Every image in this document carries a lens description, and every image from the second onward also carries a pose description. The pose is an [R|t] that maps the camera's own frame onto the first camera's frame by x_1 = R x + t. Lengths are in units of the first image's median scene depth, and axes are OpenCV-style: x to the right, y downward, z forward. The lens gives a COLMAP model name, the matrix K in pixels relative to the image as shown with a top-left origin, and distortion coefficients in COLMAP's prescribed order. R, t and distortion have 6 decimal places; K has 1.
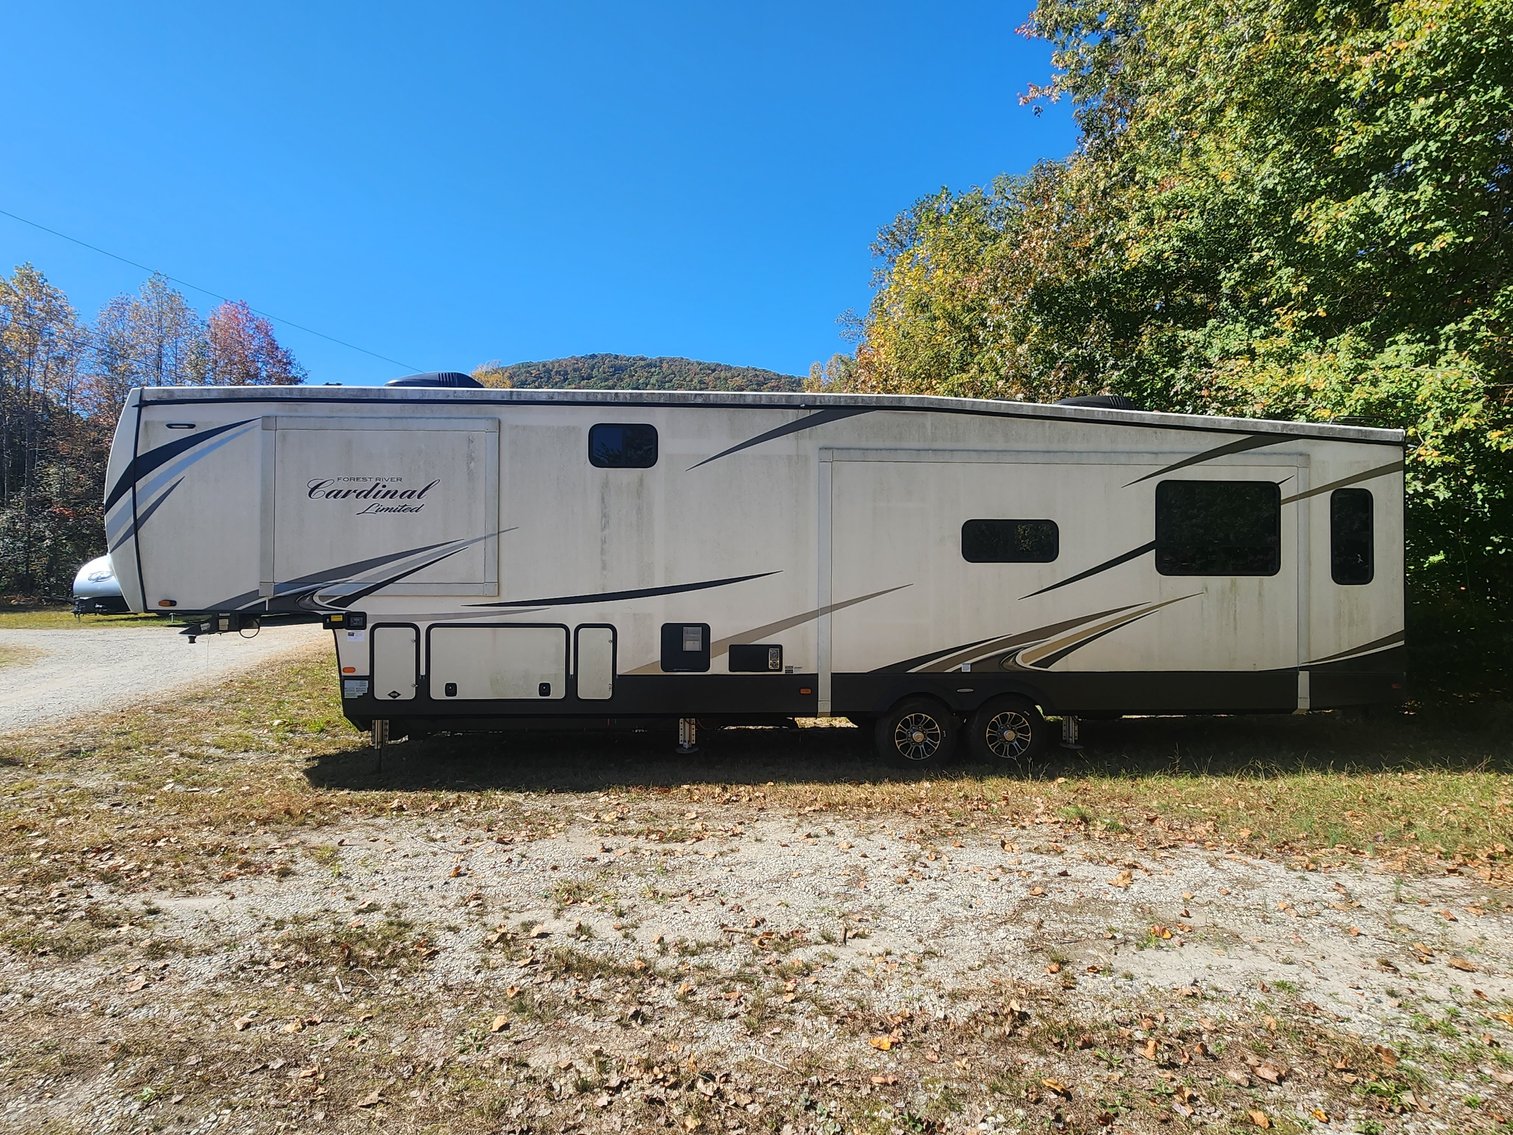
lens RADIAL K [[624.1, 0, 759.4], [0, 624.1, 562.8], [0, 0, 1]] dist [0.000441, -0.000497]
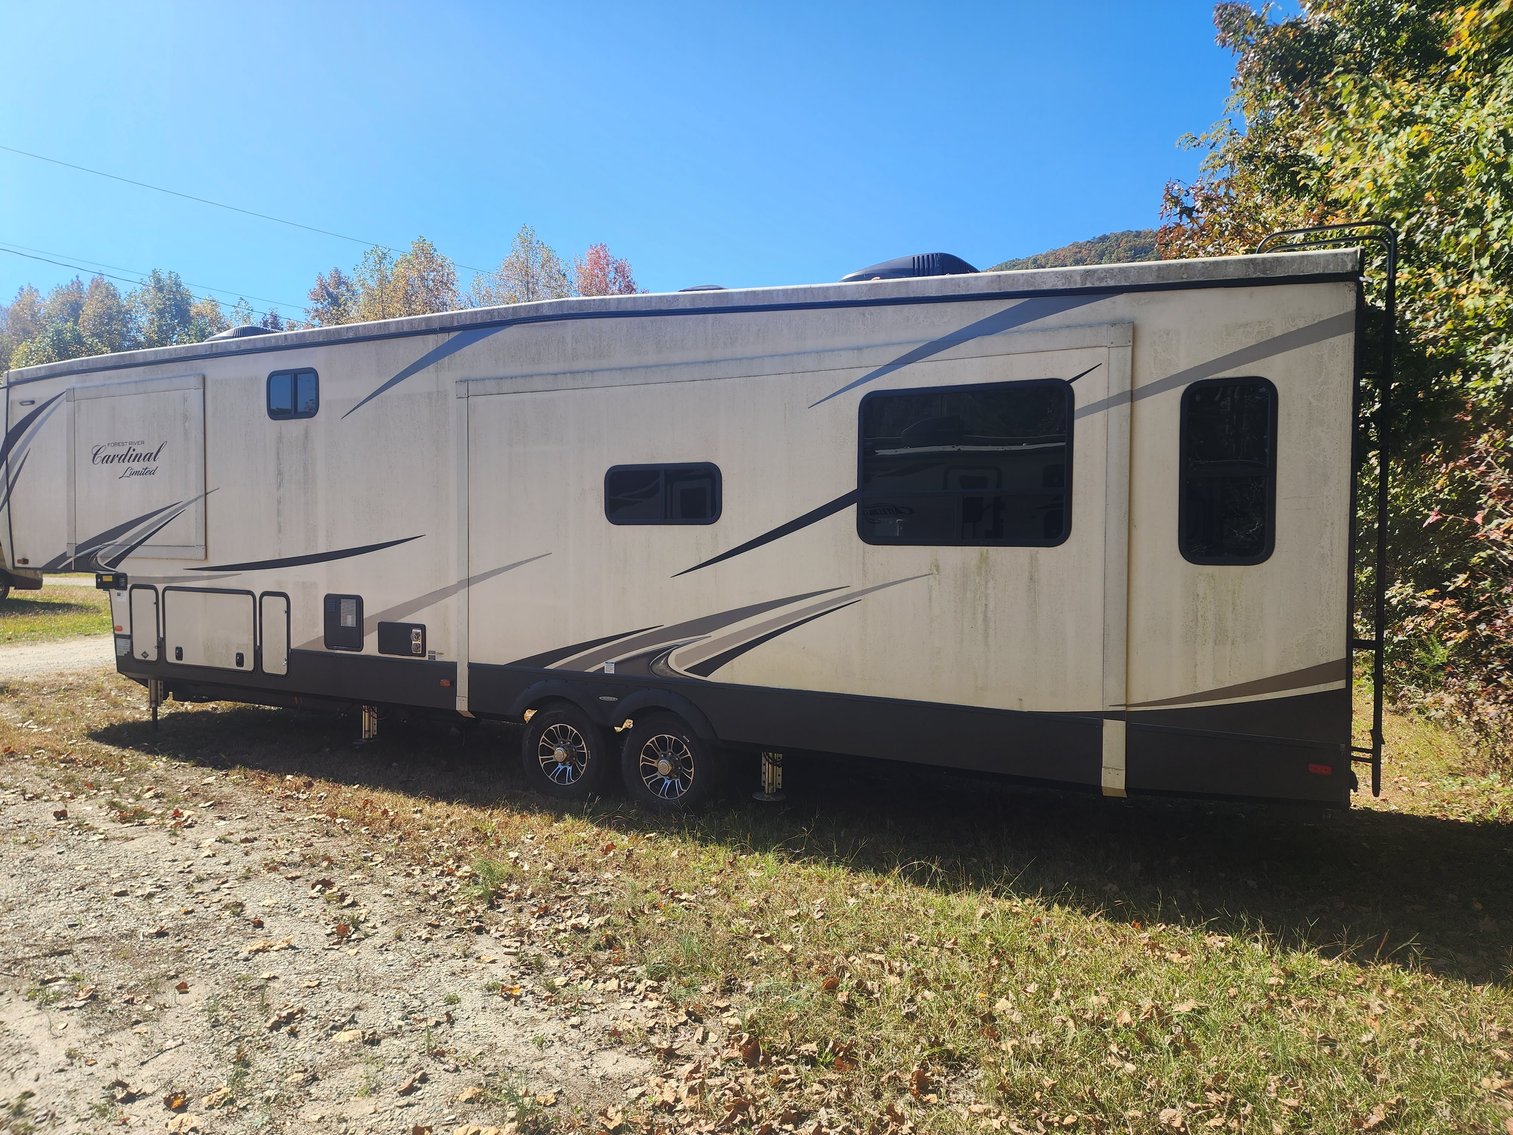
lens RADIAL K [[1020.6, 0, 756.5], [0, 1020.6, 567.5], [0, 0, 1]] dist [0.075022, -0.066064]
pose [[0.857080, 0.019551, -0.514811, 1.110086], [0.000778, 0.999229, 0.039244, 0.002948], [0.515182, -0.034036, 0.856405, 0.063860]]
